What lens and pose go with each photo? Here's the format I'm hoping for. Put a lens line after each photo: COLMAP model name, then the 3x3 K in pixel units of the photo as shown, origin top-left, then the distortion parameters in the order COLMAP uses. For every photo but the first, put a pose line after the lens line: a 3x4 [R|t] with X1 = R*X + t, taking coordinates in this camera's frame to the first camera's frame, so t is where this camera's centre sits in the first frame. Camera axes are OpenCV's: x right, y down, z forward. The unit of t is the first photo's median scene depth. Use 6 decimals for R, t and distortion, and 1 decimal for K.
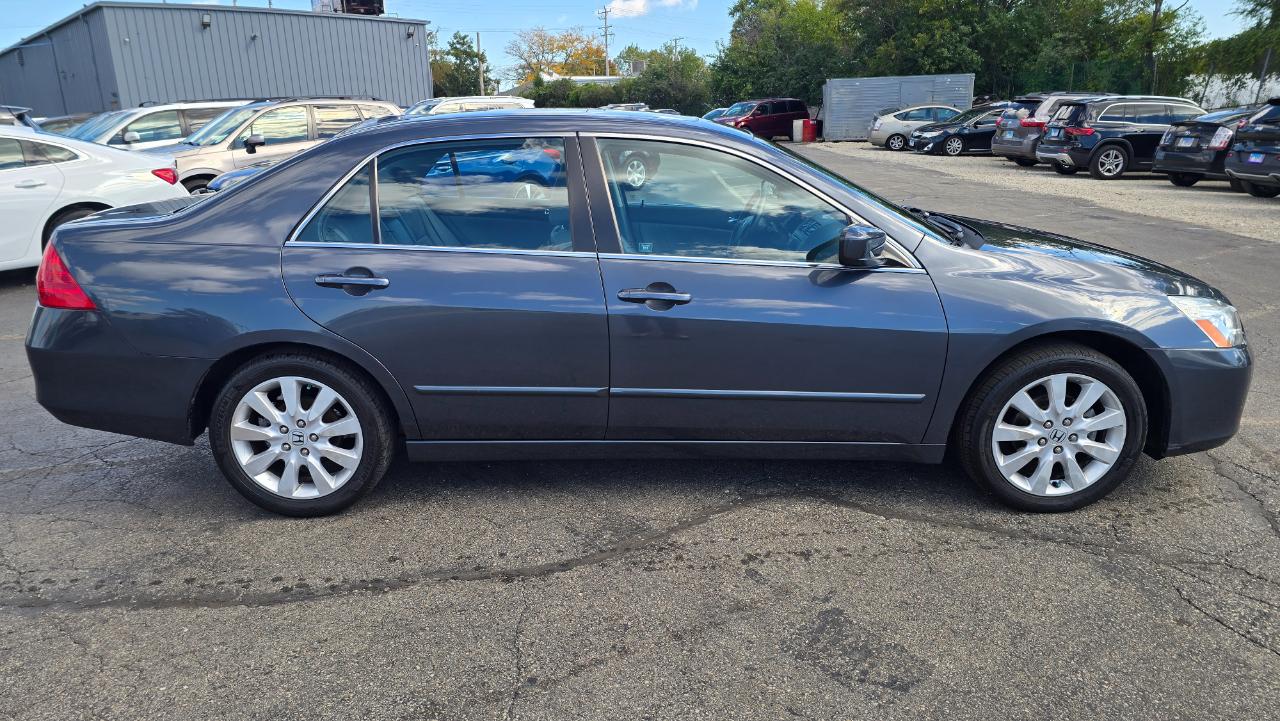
lens RADIAL K [[841.9, 0, 627.9], [0, 841.9, 350.7], [0, 0, 1]] dist [0.066925, -0.062105]
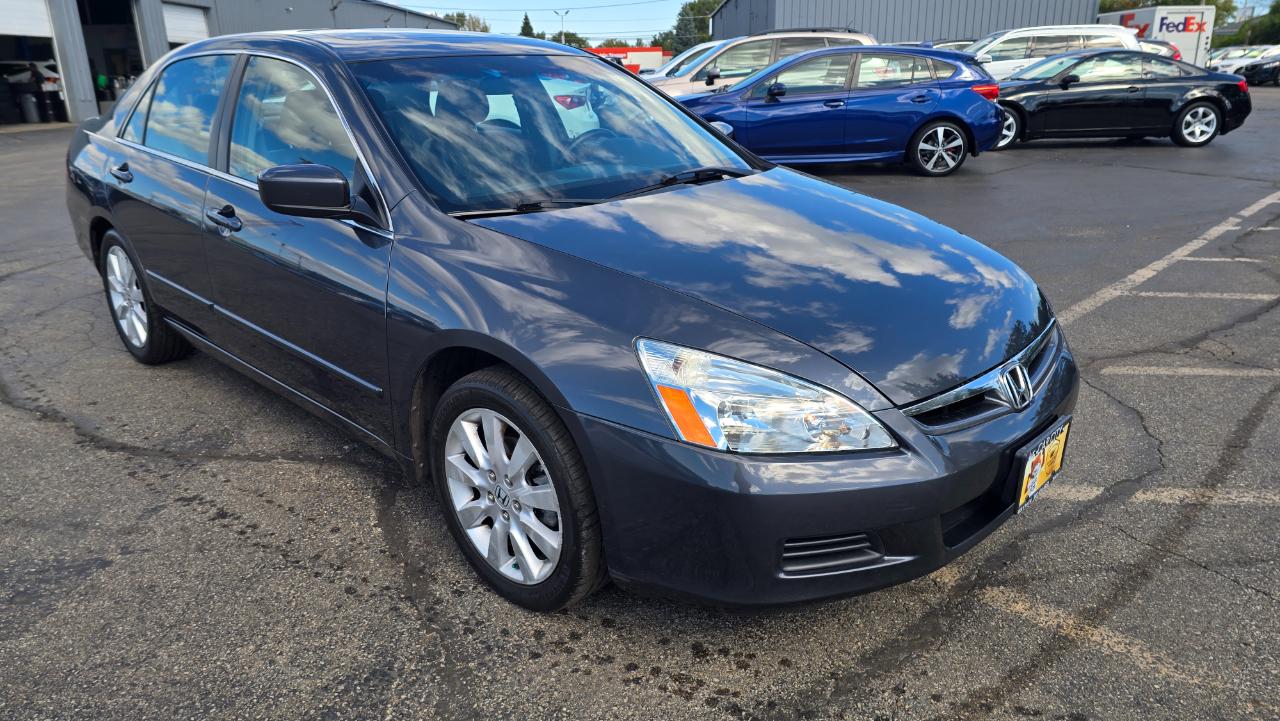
lens RADIAL K [[860.3, 0, 645.4], [0, 860.3, 337.9], [0, 0, 1]] dist [0.056330, -0.057122]
pose [[0.732546, 0.219746, -0.644273, 1.001542], [-0.188129, 0.974954, 0.118629, -0.133081], [0.654205, 0.034305, 0.755539, 0.518468]]
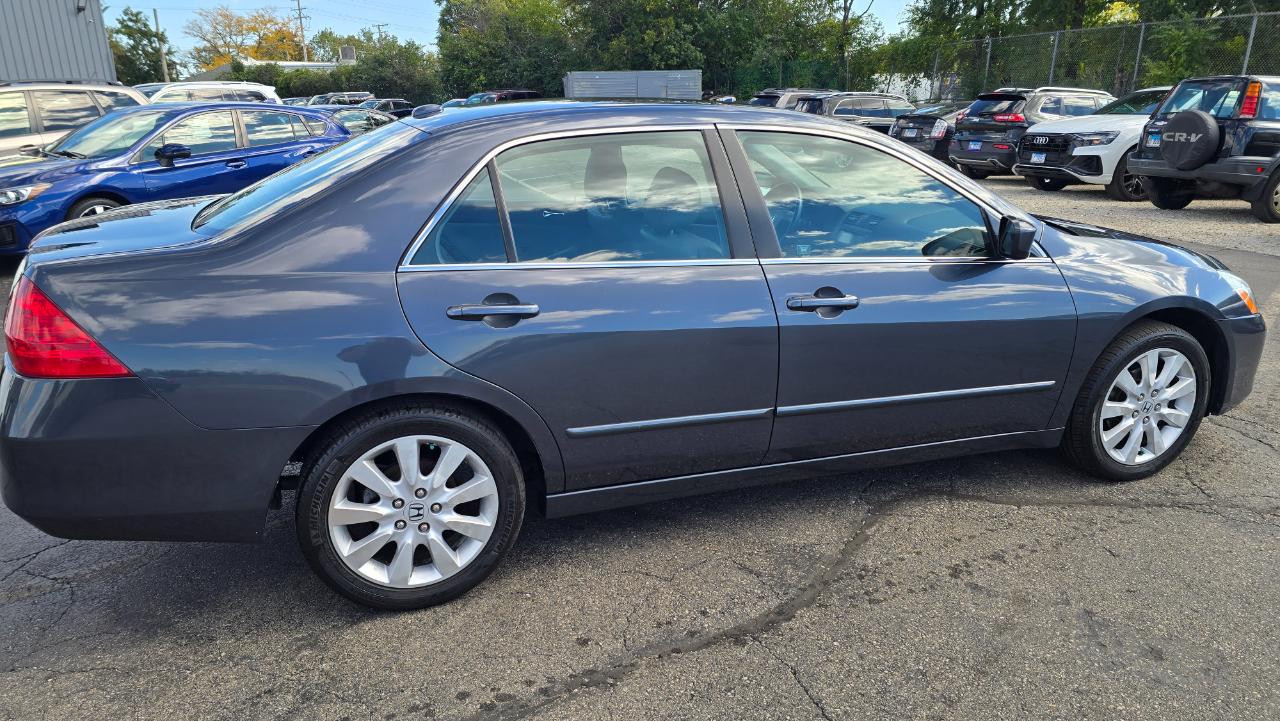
lens RADIAL K [[841.9, 0, 627.9], [0, 841.9, 350.7], [0, 0, 1]] dist [0.066925, -0.062105]
pose [[0.946375, -0.086006, 0.311411, -0.427915], [0.083102, 0.996285, 0.022610, -0.047844], [-0.312199, 0.004482, 0.950006, 0.181269]]
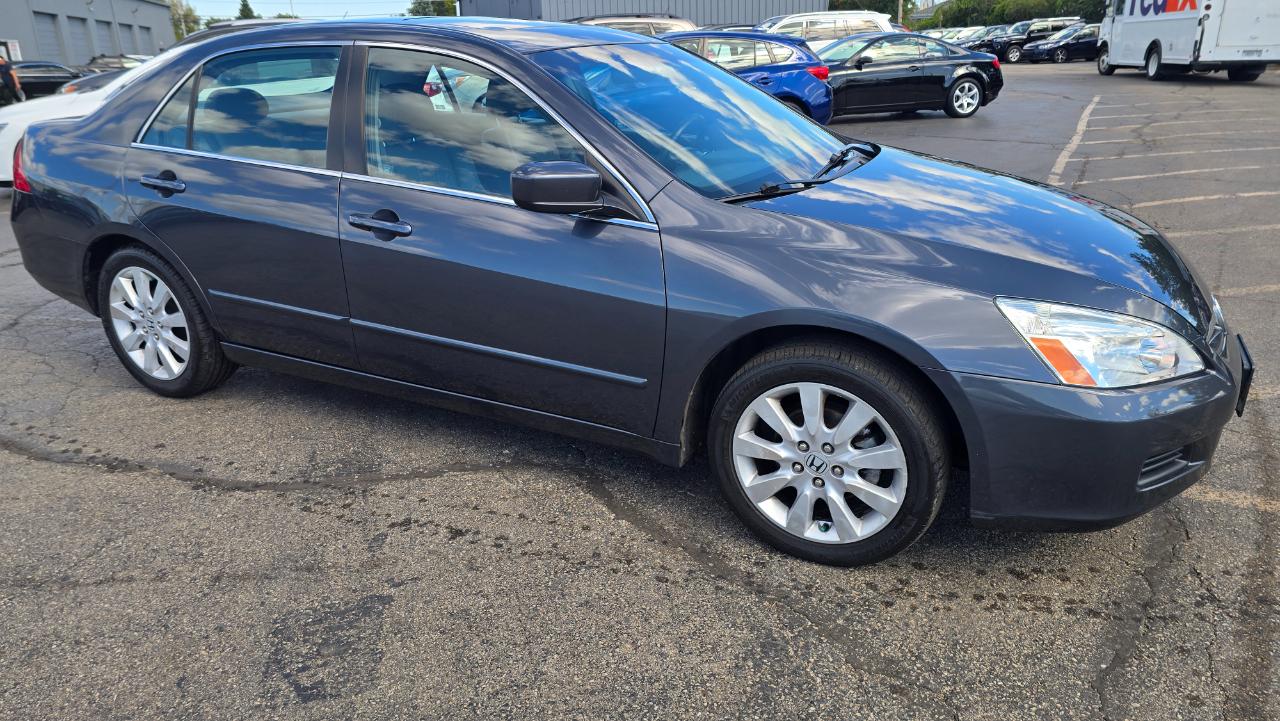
lens RADIAL K [[853.9, 0, 644.2], [0, 853.9, 337.5], [0, 0, 1]] dist [0.067280, -0.073690]
pose [[0.894768, 0.148048, -0.421274, 0.653867], [-0.119117, 0.988387, 0.094349, -0.061608], [0.430350, -0.034240, 0.902012, 0.254187]]
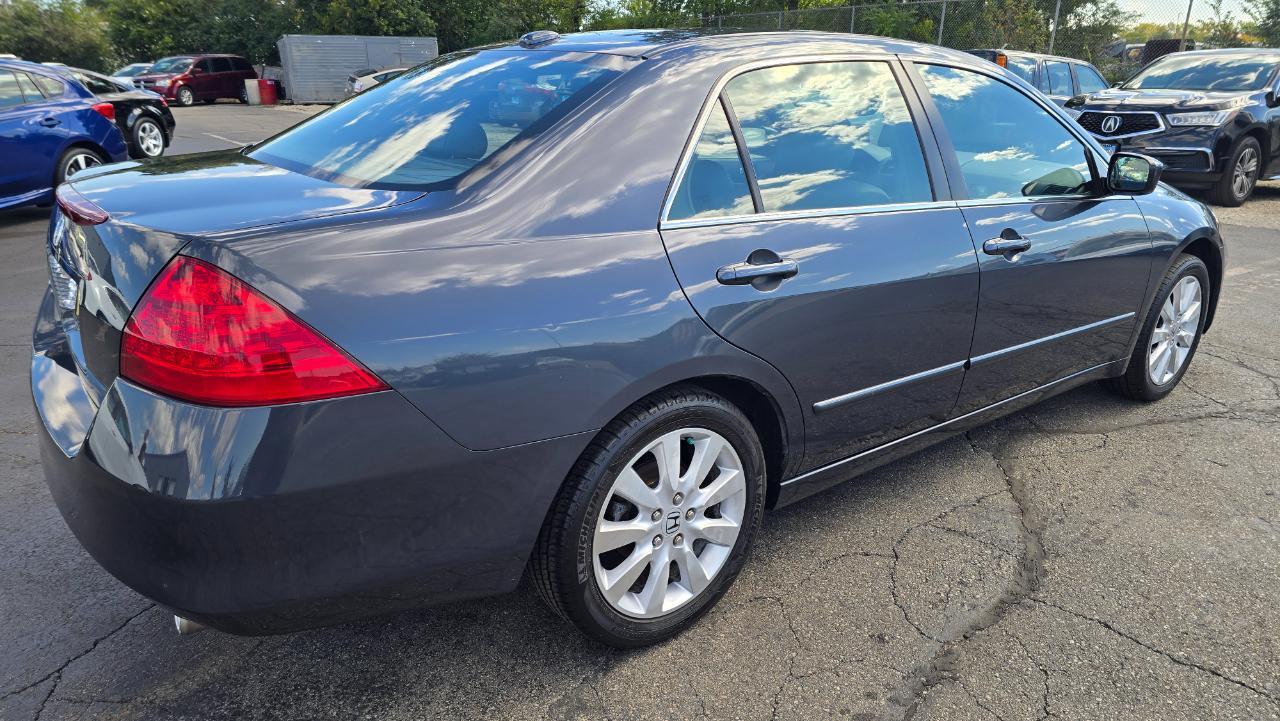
lens RADIAL K [[847.5, 0, 637.9], [0, 847.5, 356.5], [0, 0, 1]] dist [0.072047, -0.071062]
pose [[0.785398, -0.178529, 0.592687, -0.762738], [0.154242, 0.983747, 0.091931, -0.085512], [-0.599466, 0.019215, 0.800169, 0.482027]]
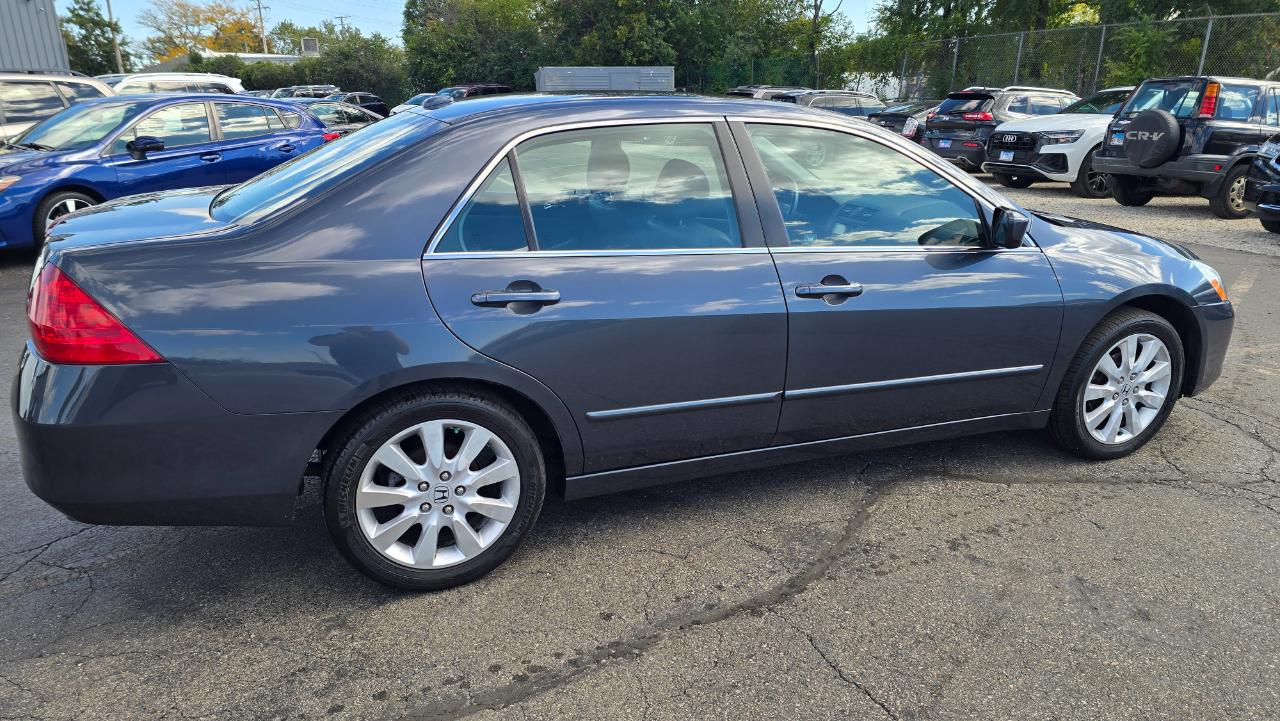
lens RADIAL K [[842.7, 0, 640.0], [0, 842.7, 360.5], [0, 0, 1]] dist [0.069160, -0.065779]
pose [[0.929504, -0.096968, 0.355836, -0.479871], [0.088324, 0.995268, 0.040501, -0.040215], [-0.358080, -0.006217, 0.933670, 0.170964]]
